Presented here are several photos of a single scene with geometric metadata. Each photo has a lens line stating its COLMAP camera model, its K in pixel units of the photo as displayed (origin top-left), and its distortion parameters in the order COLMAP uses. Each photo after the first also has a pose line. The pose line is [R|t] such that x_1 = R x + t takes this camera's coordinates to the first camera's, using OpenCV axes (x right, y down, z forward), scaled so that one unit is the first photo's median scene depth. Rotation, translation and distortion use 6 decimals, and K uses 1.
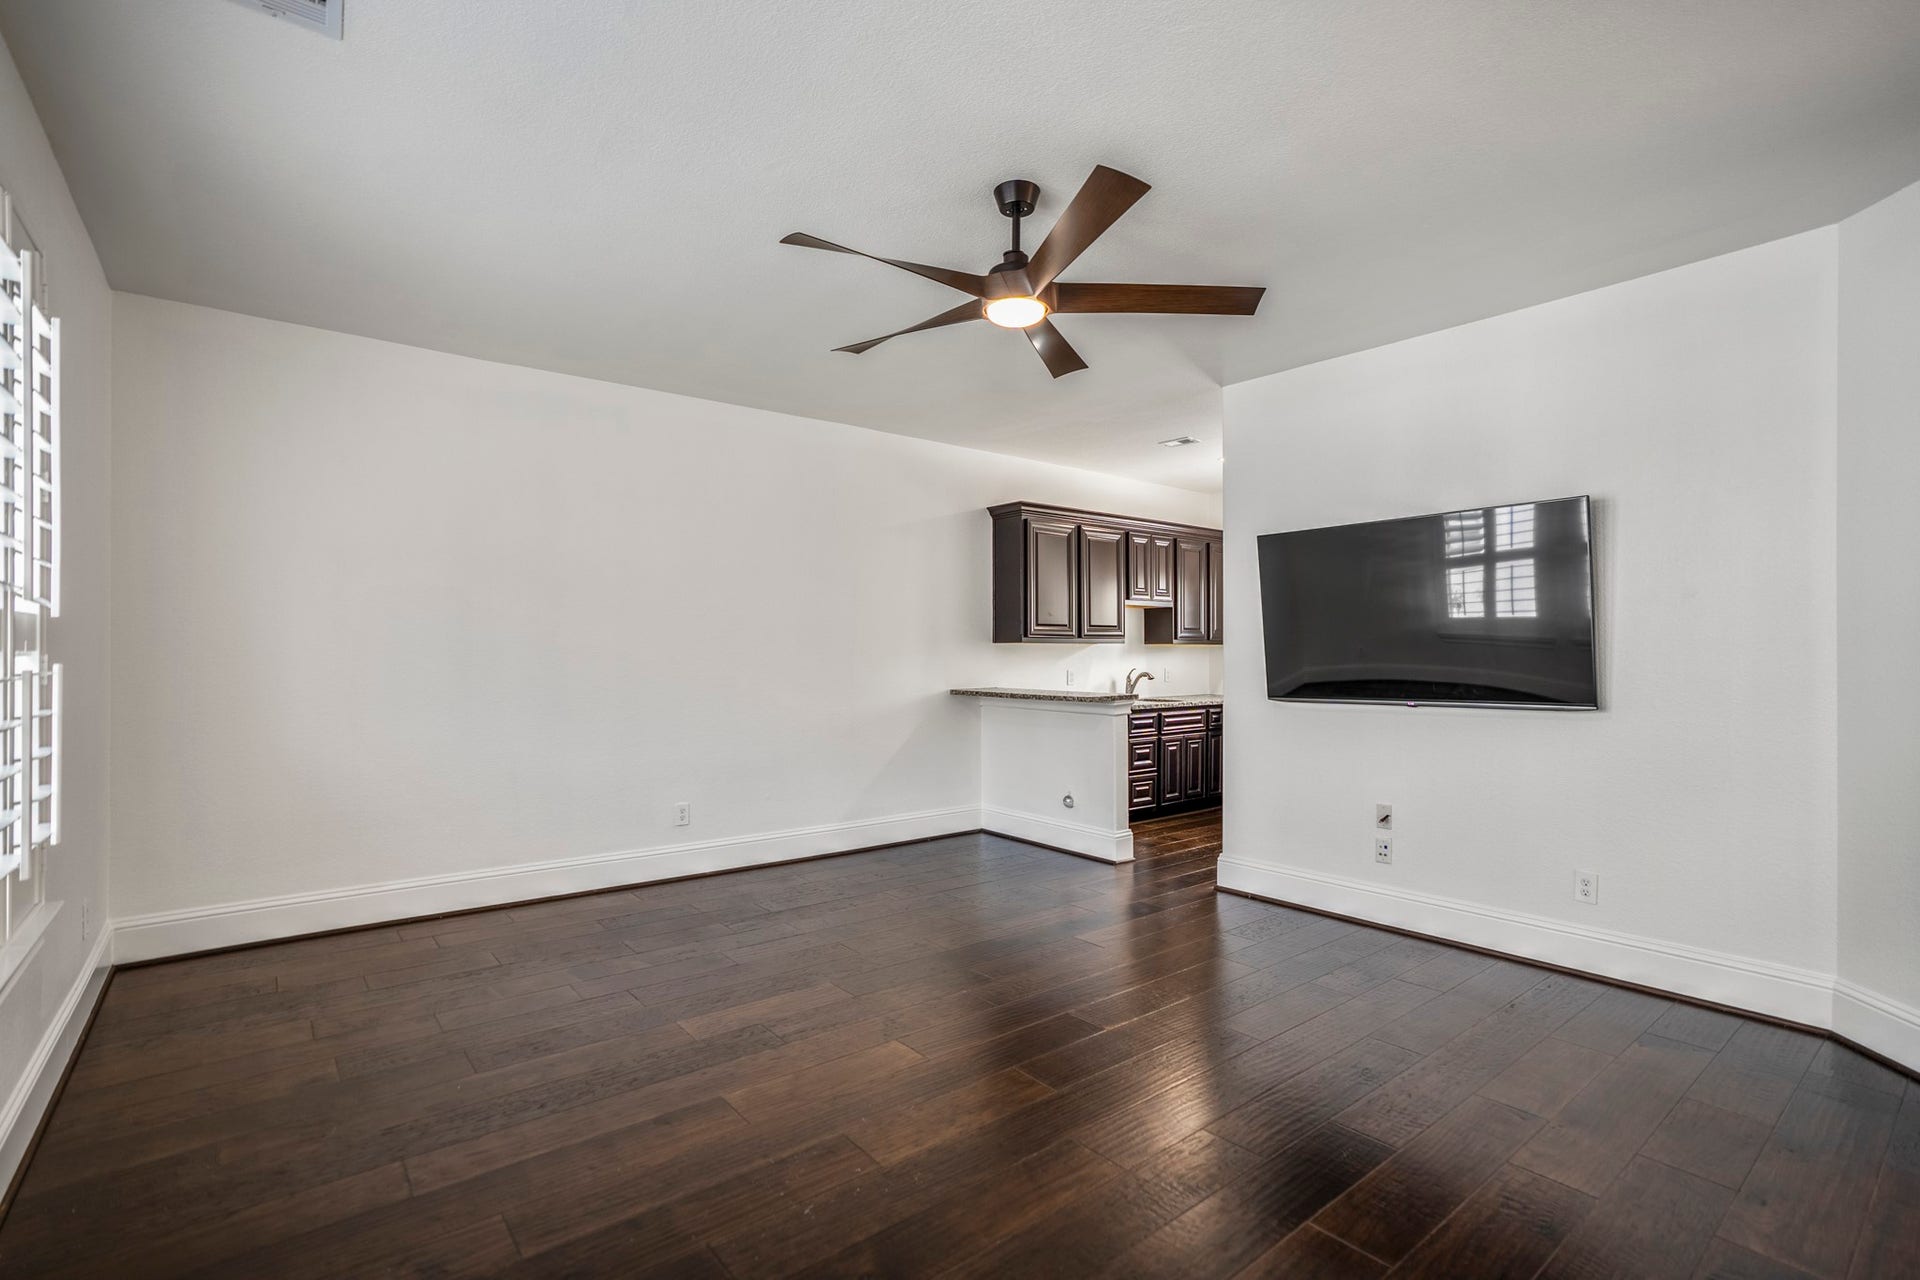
lens RADIAL K [[876.2, 0, 969.5], [0, 876.2, 641.9], [0, 0, 1]] dist [-0.036105, -0.000121]
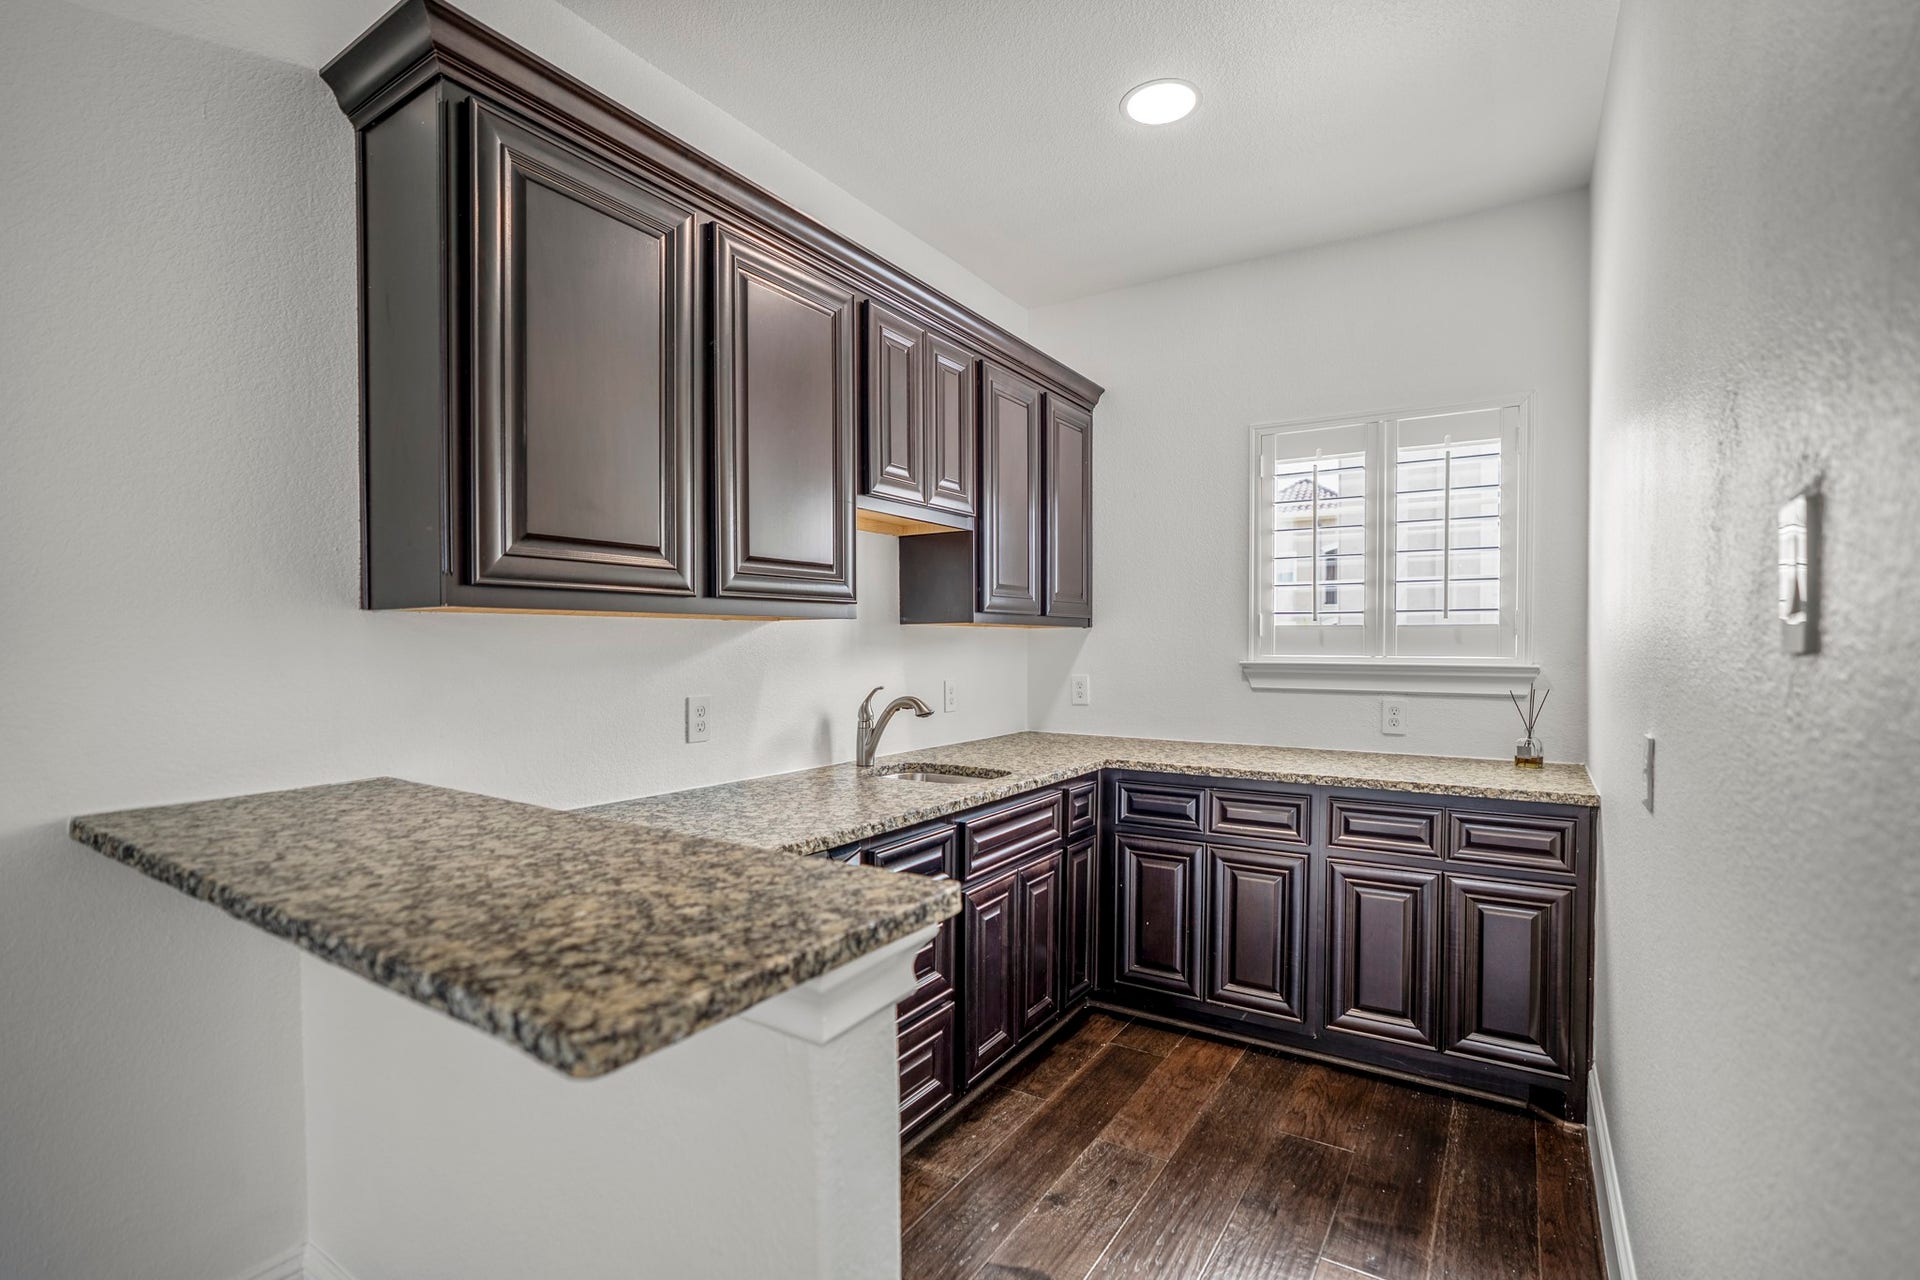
lens RADIAL K [[876.2, 0, 965.5], [0, 876.2, 641.3], [0, 0, 1]] dist [-0.036105, -0.000121]
pose [[0.948064, -0.002304, 0.318073, 0.104099], [-0.002754, 0.999877, 0.015452, 0.005035], [-0.318069, -0.015526, 0.947940, 0.633215]]
